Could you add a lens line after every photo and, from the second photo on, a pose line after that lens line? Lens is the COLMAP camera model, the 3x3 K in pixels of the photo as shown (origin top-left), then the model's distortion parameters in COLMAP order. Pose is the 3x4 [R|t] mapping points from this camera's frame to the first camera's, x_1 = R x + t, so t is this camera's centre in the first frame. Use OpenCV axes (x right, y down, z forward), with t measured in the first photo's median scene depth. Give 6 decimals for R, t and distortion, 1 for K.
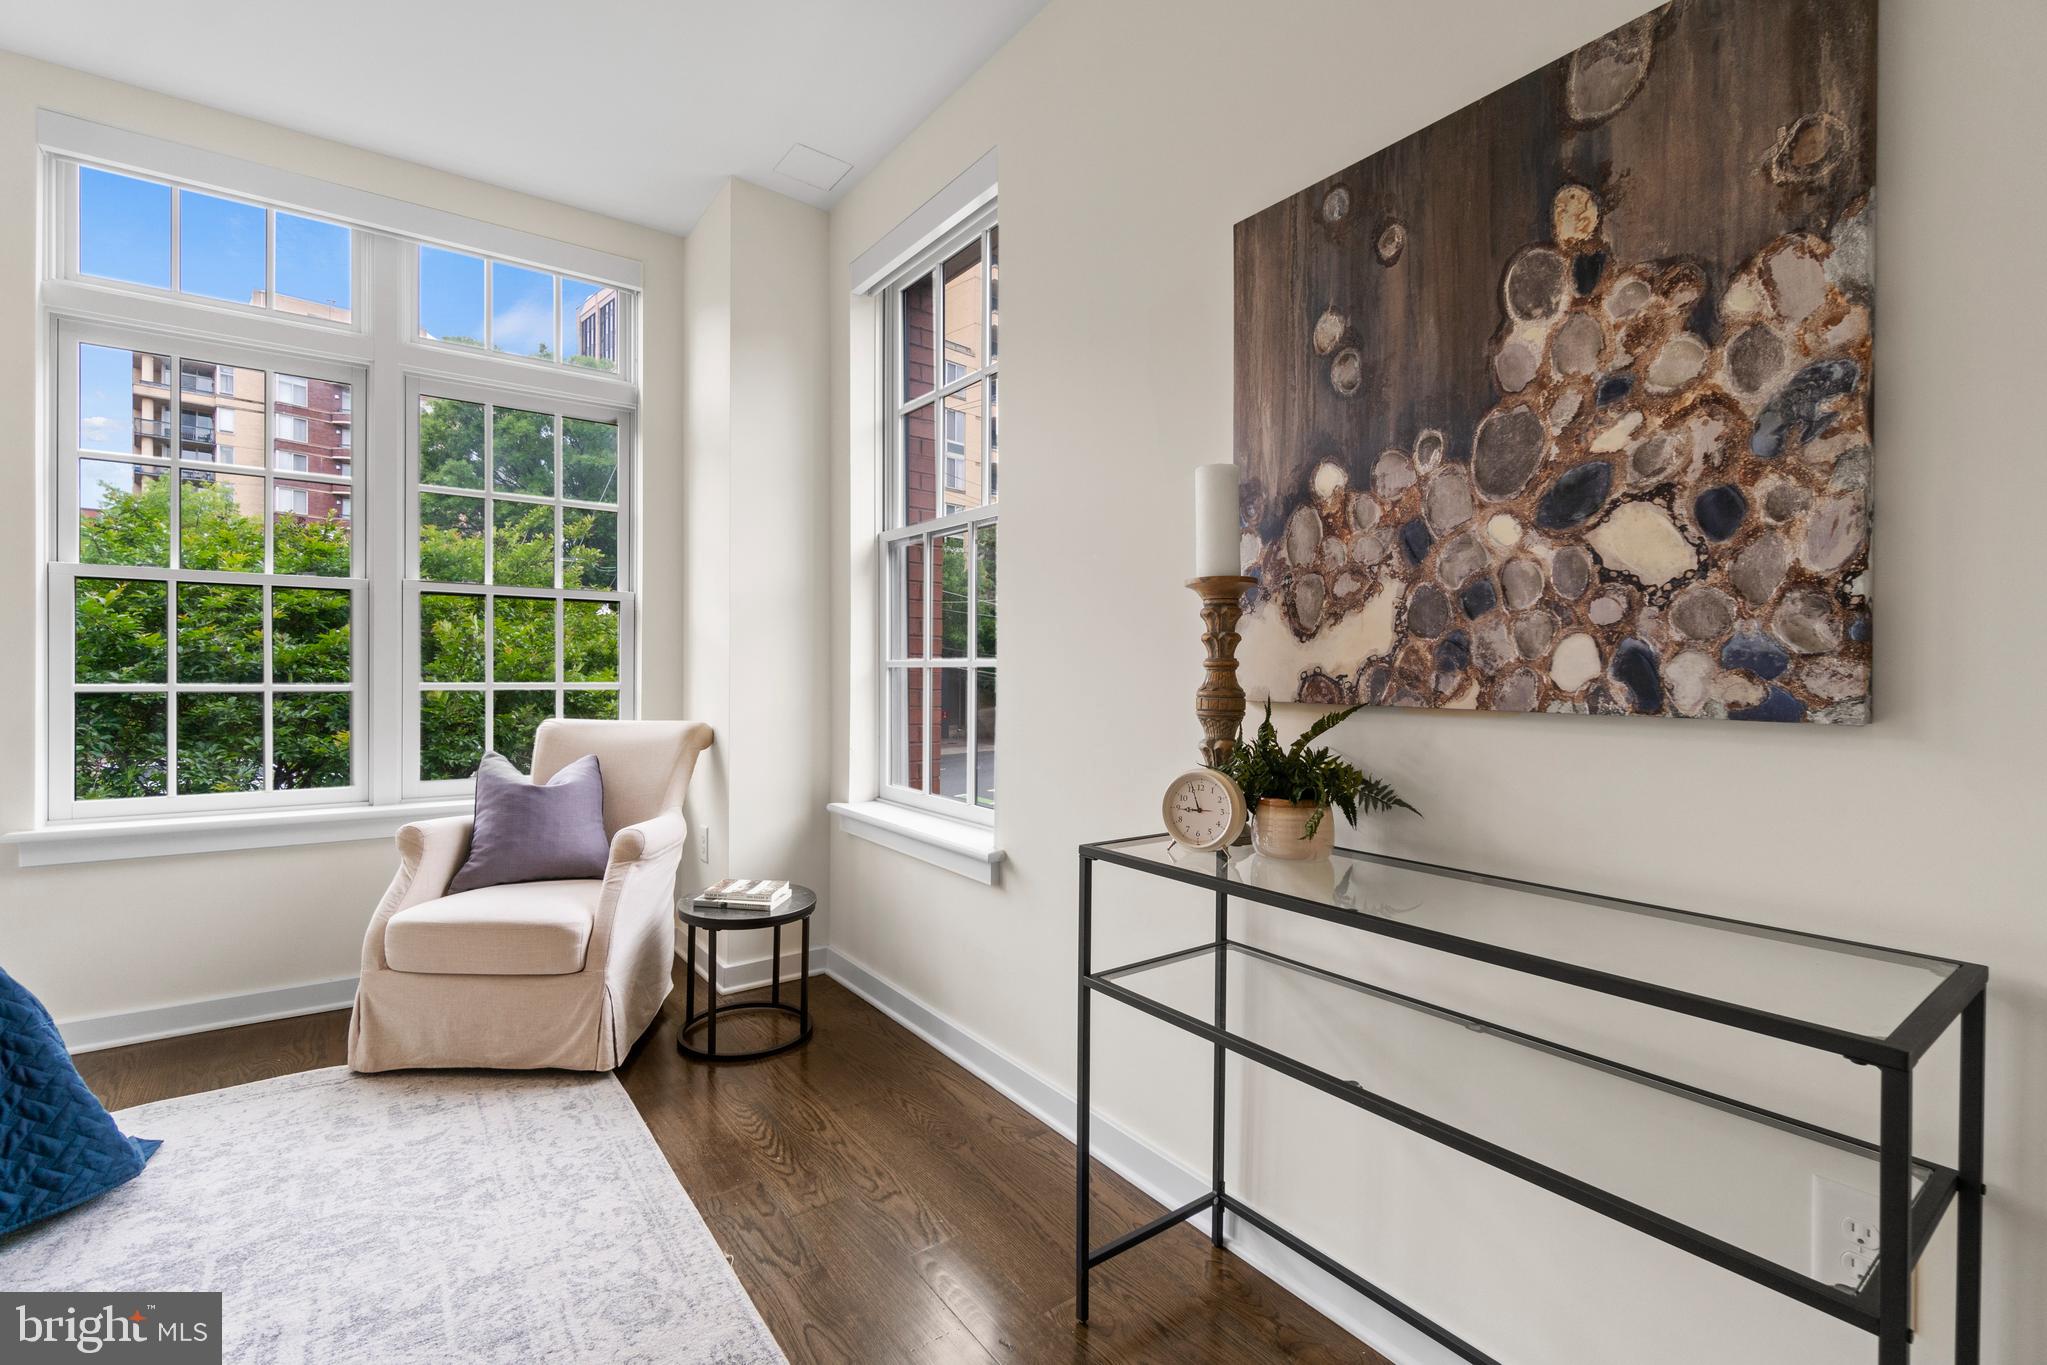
lens RADIAL K [[889.2, 0, 1016.5], [0, 889.2, 671.5], [0, 0, 1]] dist [-0.003556, -0.000753]
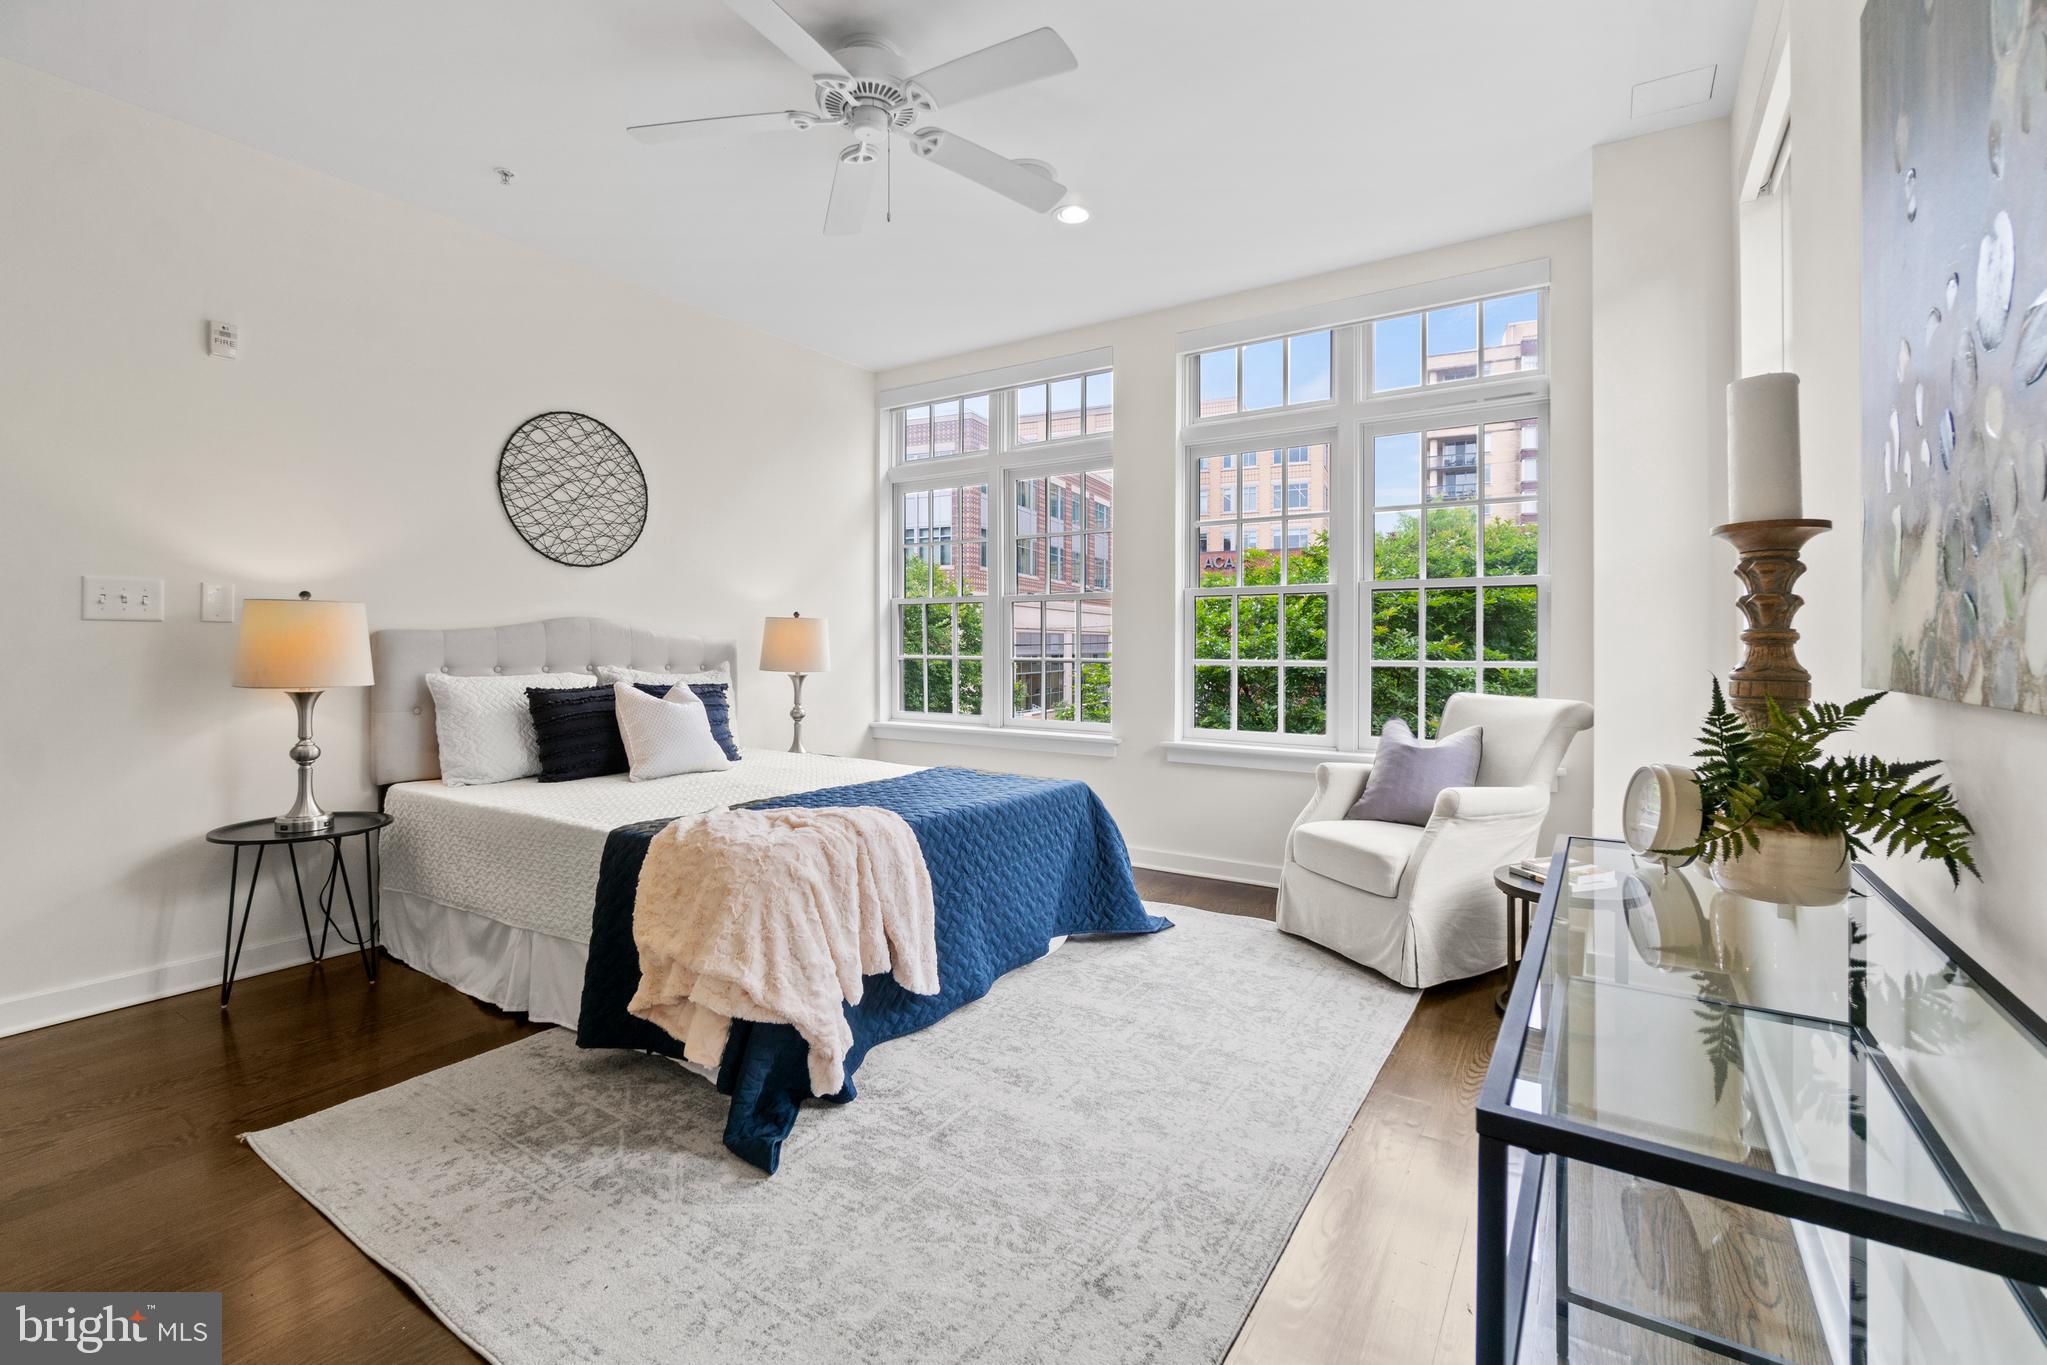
lens RADIAL K [[905.7, 0, 1035.6], [0, 905.7, 635.9], [0, 0, 1]] dist [0.001233, 0.000181]
pose [[0.357407, -0.017867, -0.933778, 0.775803], [-0.000953, 0.999810, -0.019495, 0.006886], [0.933948, 0.007858, 0.357322, 0.152609]]
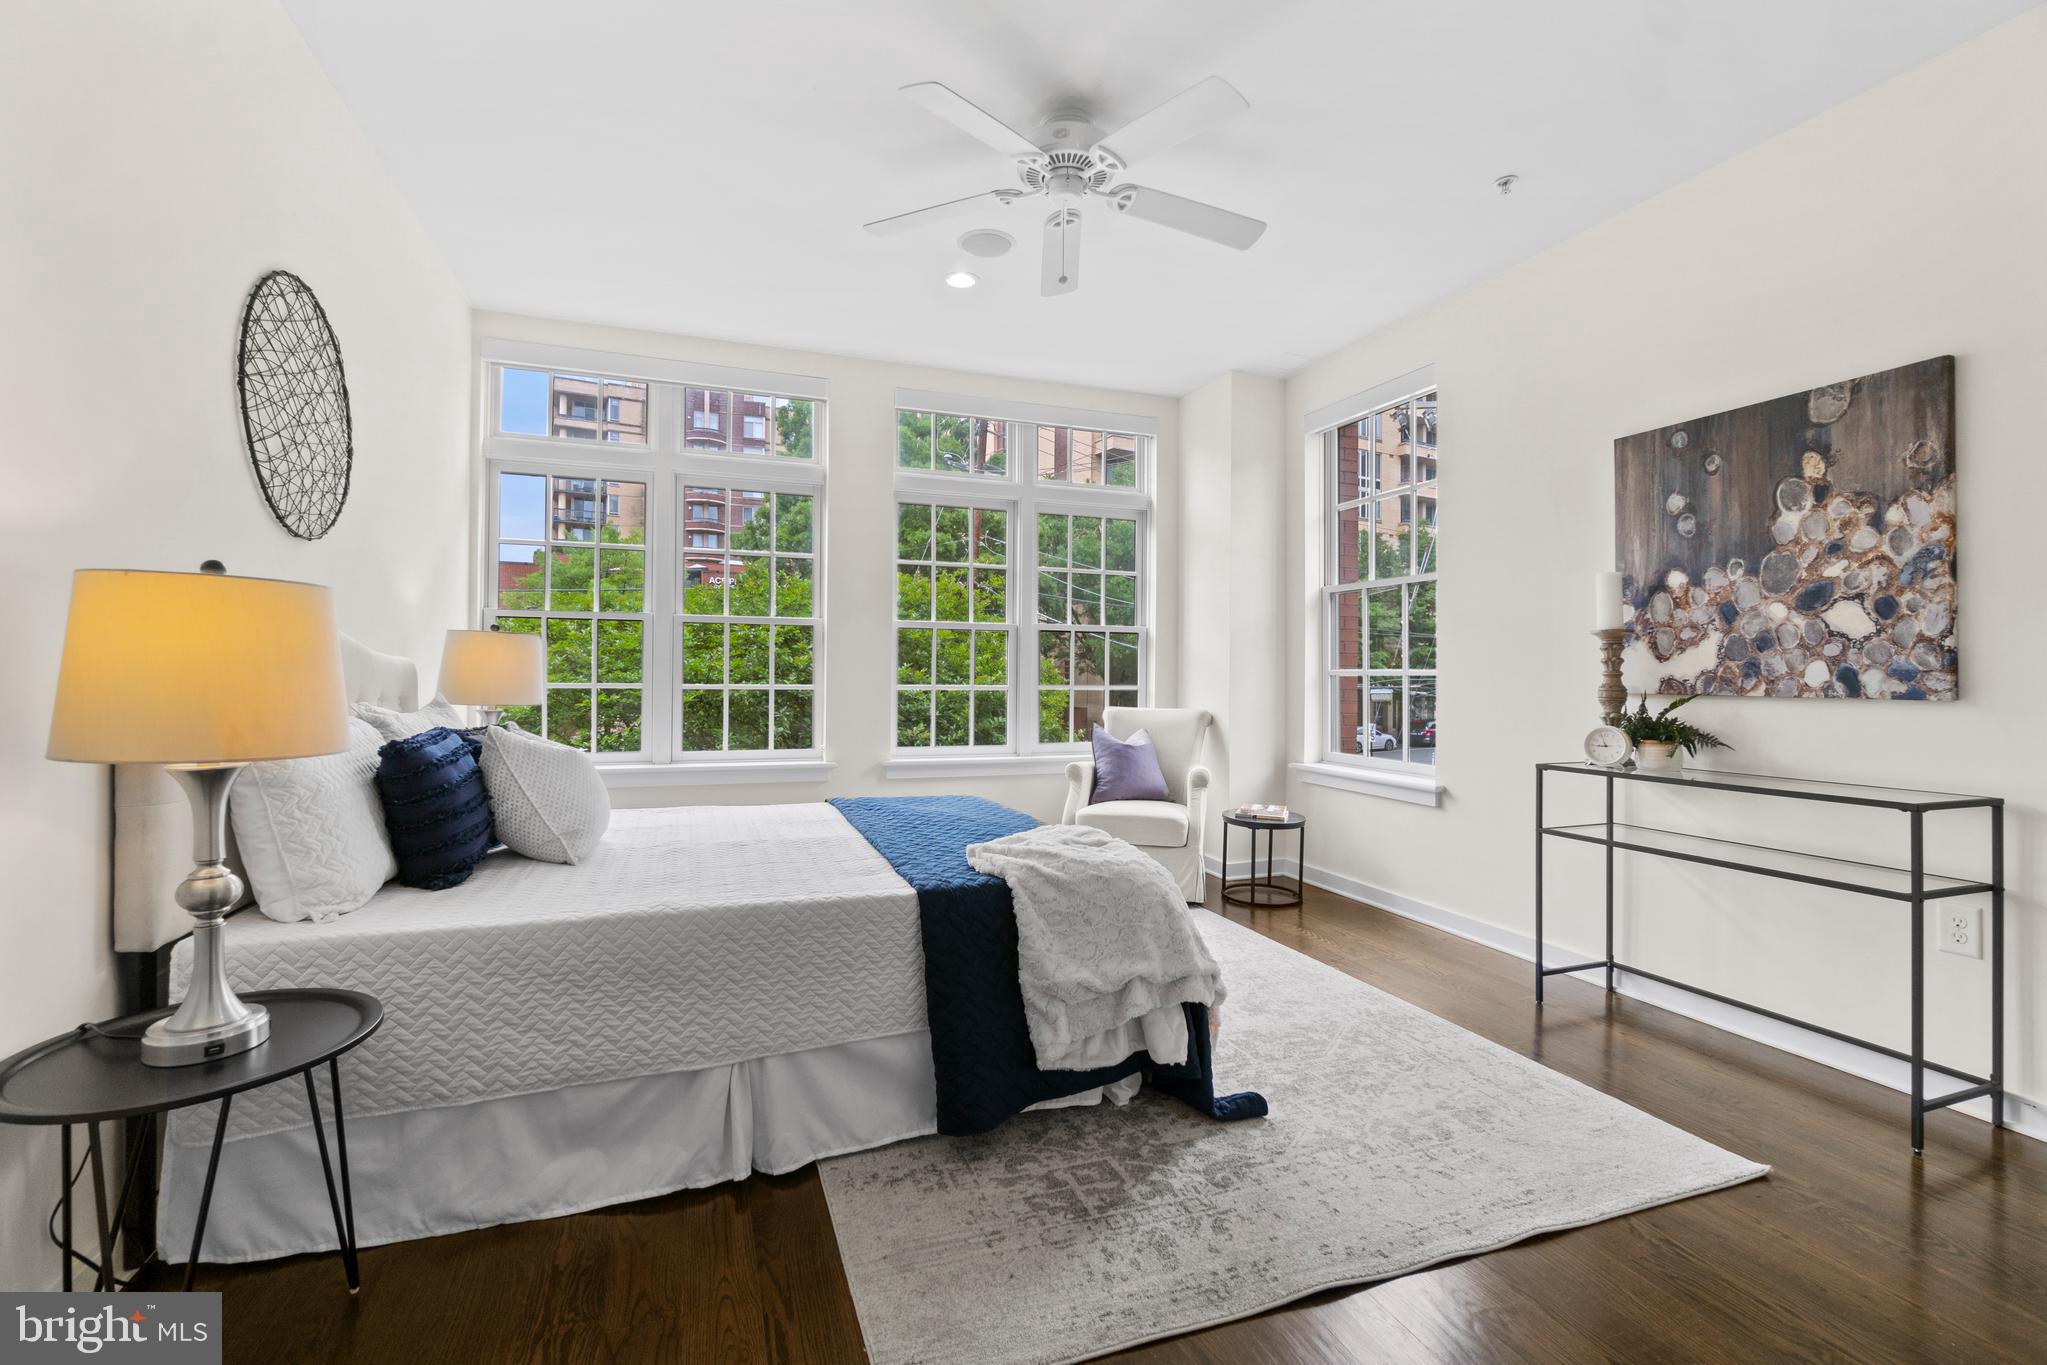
lens RADIAL K [[889.7, 0, 1013.4], [0, 889.7, 663.2], [0, 0, 1]] dist [-0.004197, 0.001324]
pose [[0.964296, -0.004532, -0.264788, -0.545654], [0.000444, 0.999880, -0.015494, -0.002685], [0.264826, 0.014823, 0.964182, -1.282052]]
